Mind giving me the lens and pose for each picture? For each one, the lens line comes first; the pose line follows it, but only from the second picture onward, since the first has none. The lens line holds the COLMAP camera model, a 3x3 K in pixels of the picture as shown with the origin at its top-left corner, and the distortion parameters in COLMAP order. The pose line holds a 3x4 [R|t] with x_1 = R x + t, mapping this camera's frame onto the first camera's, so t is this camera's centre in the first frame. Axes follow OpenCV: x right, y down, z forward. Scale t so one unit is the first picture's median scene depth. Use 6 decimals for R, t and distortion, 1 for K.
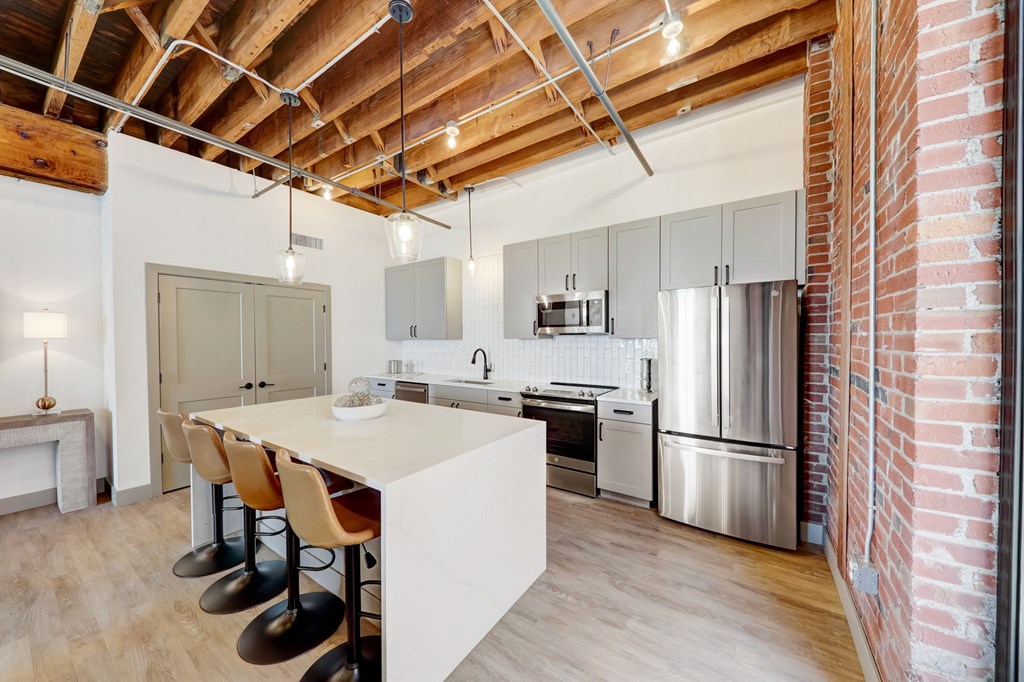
lens RADIAL K [[354.3, 0, 510.2], [0, 354.3, 344.1], [0, 0, 1]] dist [0.008428, -0.004874]
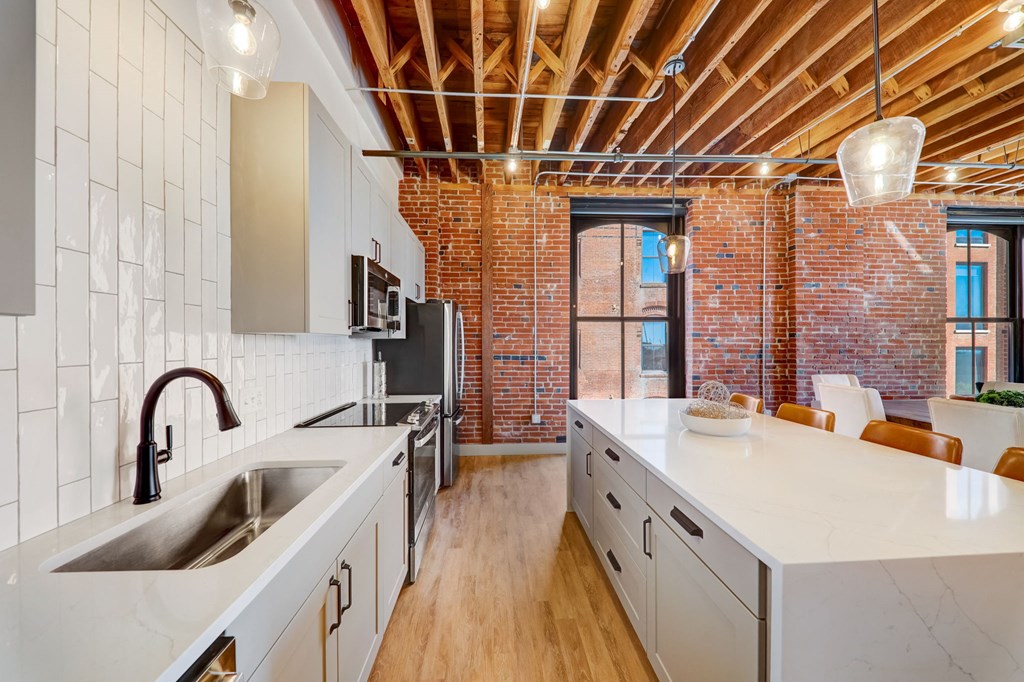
lens RADIAL K [[354.3, 0, 509.9], [0, 354.3, 344.4], [0, 0, 1]] dist [0.008428, -0.004874]
pose [[-0.609390, 0.005426, 0.792852, -0.579878], [0.014015, 0.999894, 0.003929, -0.000830], [-0.792747, 0.013506, -0.609402, 1.377443]]
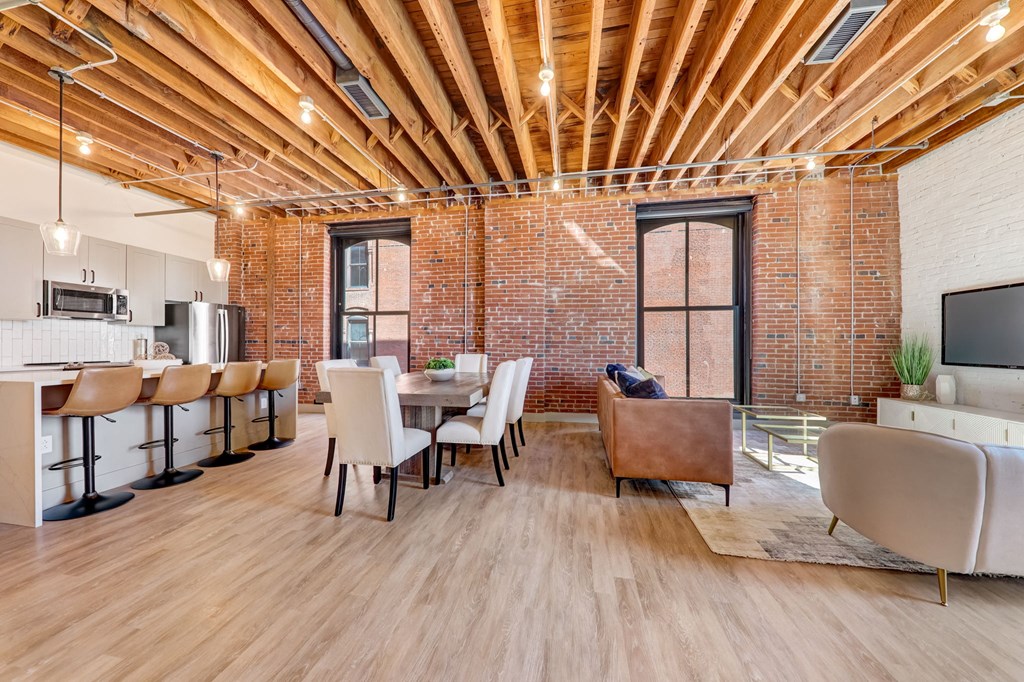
lens RADIAL K [[354.3, 0, 510.4], [0, 354.3, 343.6], [0, 0, 1]] dist [0.008428, -0.004874]
pose [[-0.410025, 0.007779, 0.912041, -1.760935], [0.010057, 0.999941, -0.004008, 0.087333], [-0.912019, 0.007529, -0.410080, 0.200447]]
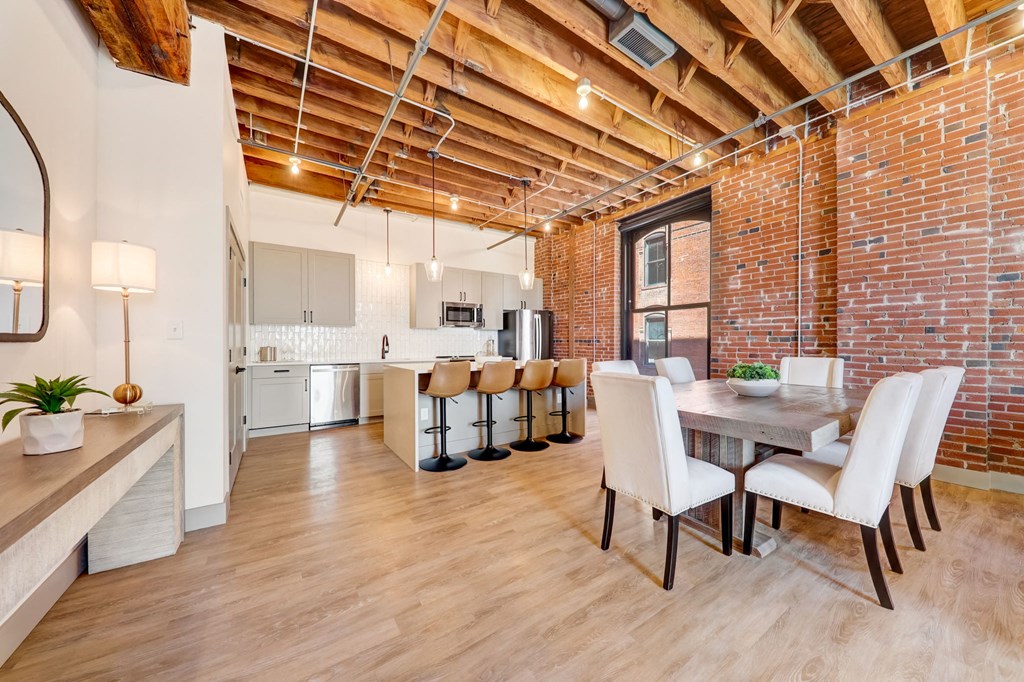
lens RADIAL K [[354.3, 0, 510.7], [0, 354.3, 345.1], [0, 0, 1]] dist [0.008428, -0.004874]
pose [[0.373040, 0.001161, 0.927814, -1.562908], [0.009060, 0.999947, -0.004894, 0.086550], [-0.927771, 0.010232, 0.373010, 0.143910]]
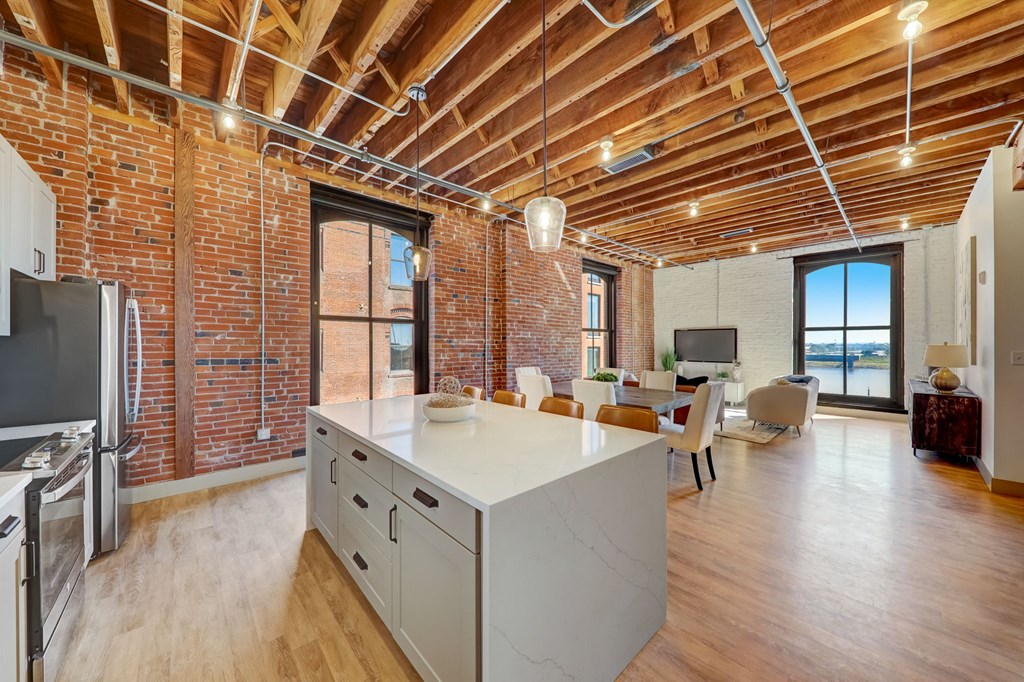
lens RADIAL K [[354.3, 0, 511.4], [0, 354.3, 344.9], [0, 0, 1]] dist [0.008428, -0.004874]
pose [[-0.973647, 0.005485, 0.227996, -0.596397], [0.008196, 0.999907, 0.010945, -0.001040], [-0.227915, 0.012526, -0.973600, 1.399496]]
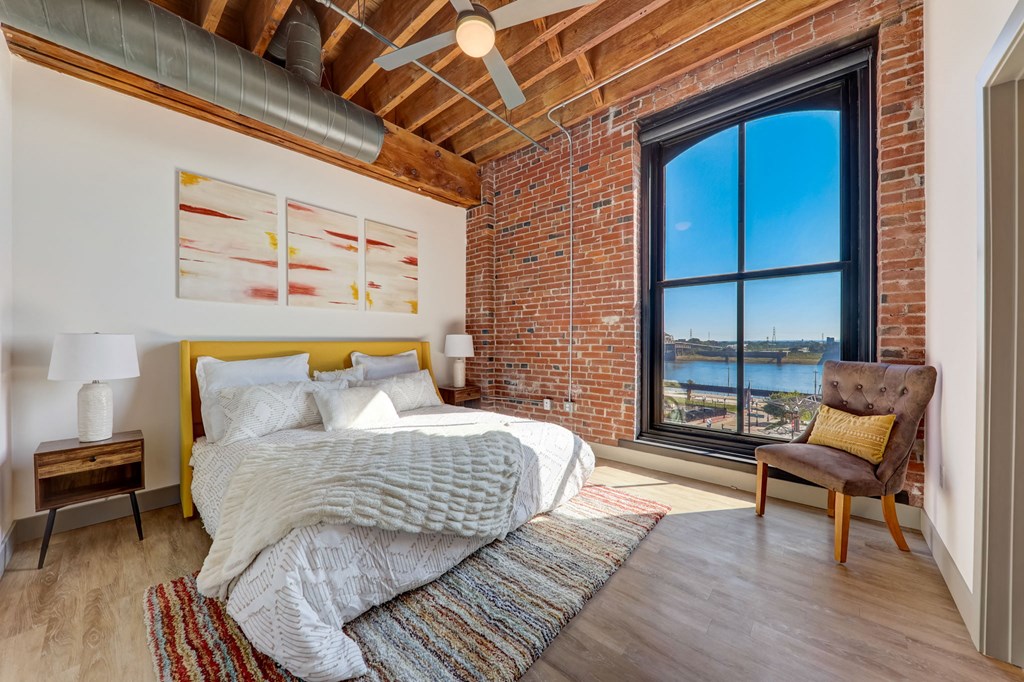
lens RADIAL K [[354.3, 0, 507.3], [0, 354.3, 345.7], [0, 0, 1]] dist [0.008428, -0.004874]
pose [[-0.994353, 0.016058, 0.104899, -1.603317], [0.017823, 0.999715, 0.015911, 0.093274], [-0.104614, 0.017691, -0.994356, -0.235009]]
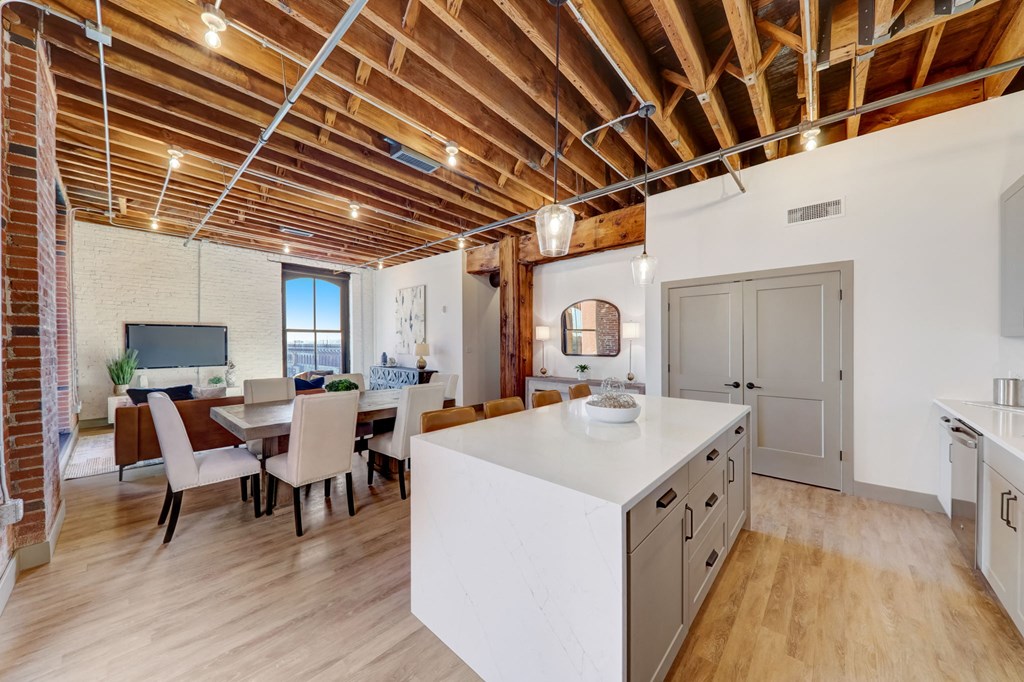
lens RADIAL K [[354.3, 0, 510.2], [0, 354.3, 346.5], [0, 0, 1]] dist [0.008428, -0.004874]
pose [[-0.133253, 0.019220, -0.990896, 0.416607], [-0.006547, 0.999773, 0.020273, -0.007783], [0.991060, 0.009189, -0.133097, 0.627765]]
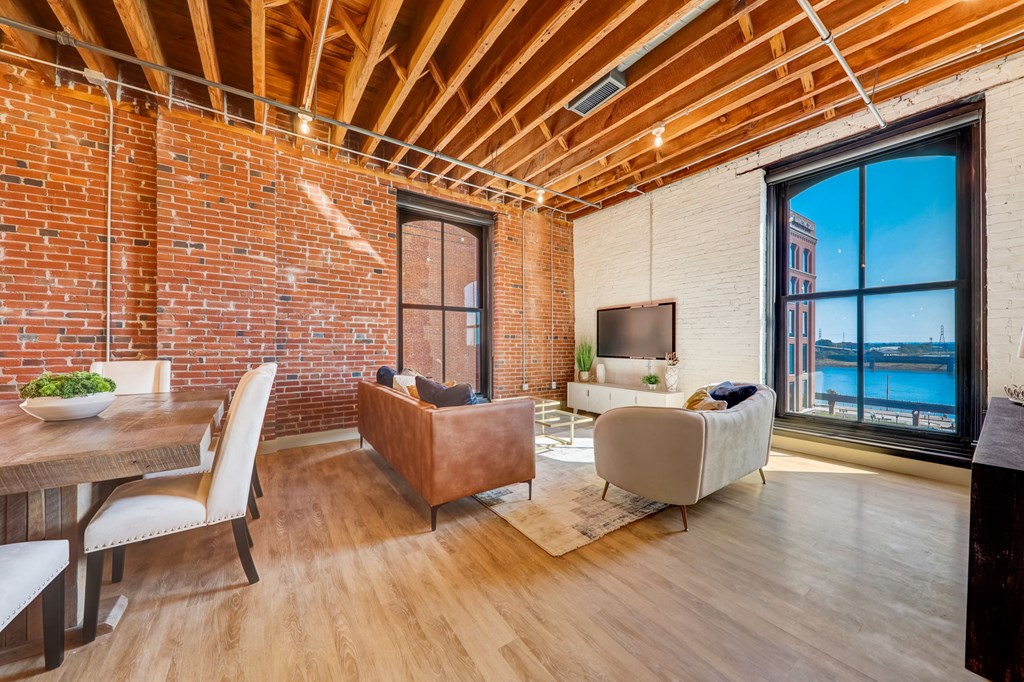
lens RADIAL K [[354.3, 0, 513.6], [0, 354.3, 344.6], [0, 0, 1]] dist [0.008428, -0.004874]
pose [[-0.935723, 0.004358, 0.352709, -1.485062], [0.008454, 0.999914, 0.010074, 0.083207], [-0.352635, 0.012408, -0.935679, 0.214289]]
